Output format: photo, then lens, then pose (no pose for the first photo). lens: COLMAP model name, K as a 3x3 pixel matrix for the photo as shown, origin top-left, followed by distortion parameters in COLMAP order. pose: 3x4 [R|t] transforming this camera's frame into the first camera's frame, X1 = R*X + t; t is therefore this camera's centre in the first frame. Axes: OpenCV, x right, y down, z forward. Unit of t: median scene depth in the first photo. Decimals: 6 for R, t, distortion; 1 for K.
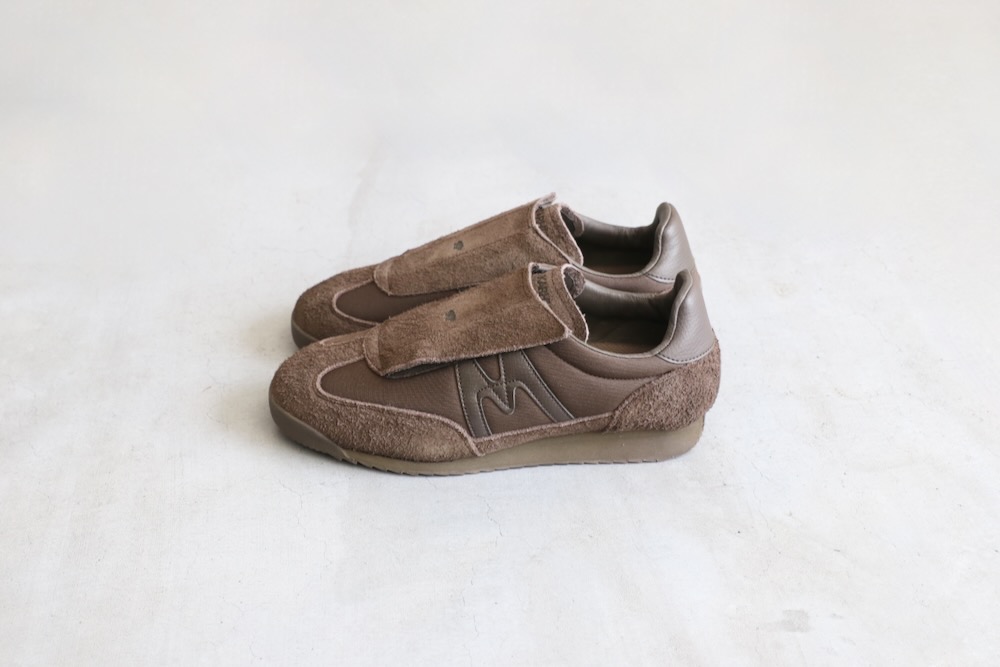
lens RADIAL K [[1243.9, 0, 495.5], [0, 1243.9, 333.2], [0, 0, 1]] dist [-0.093908, 0.000000]
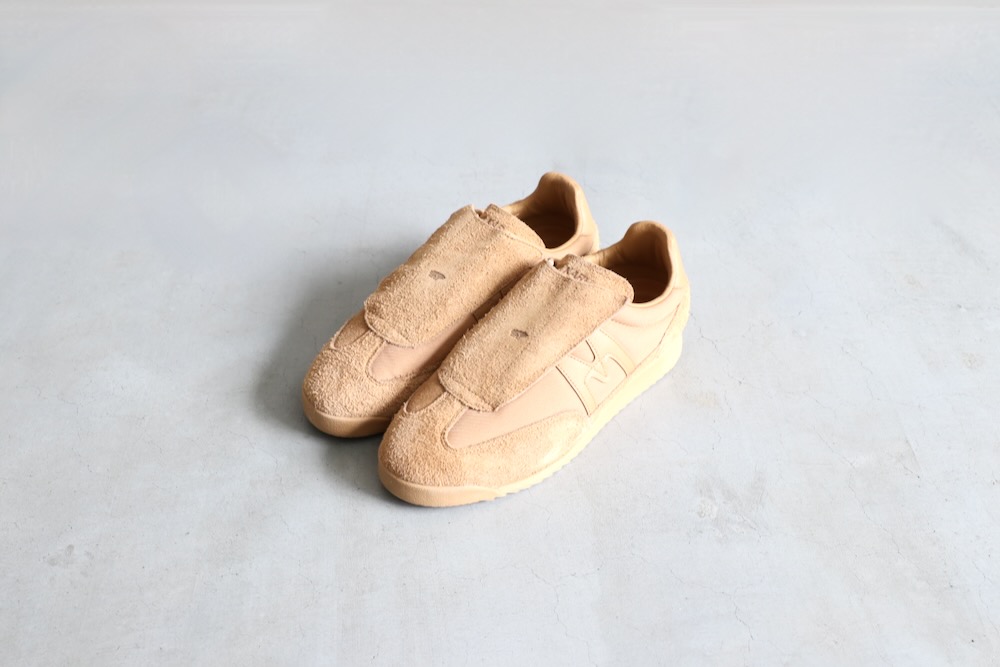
lens RADIAL K [[1139.9, 0, 503.4], [0, 1139.9, 332.4], [0, 0, 1]] dist [-0.092858, 0.000000]
pose [[0.999413, 0.033462, -0.007323, -0.201000], [-0.032572, 0.994535, 0.099196, -0.178471], [0.010602, -0.098899, 0.995041, 0.063981]]
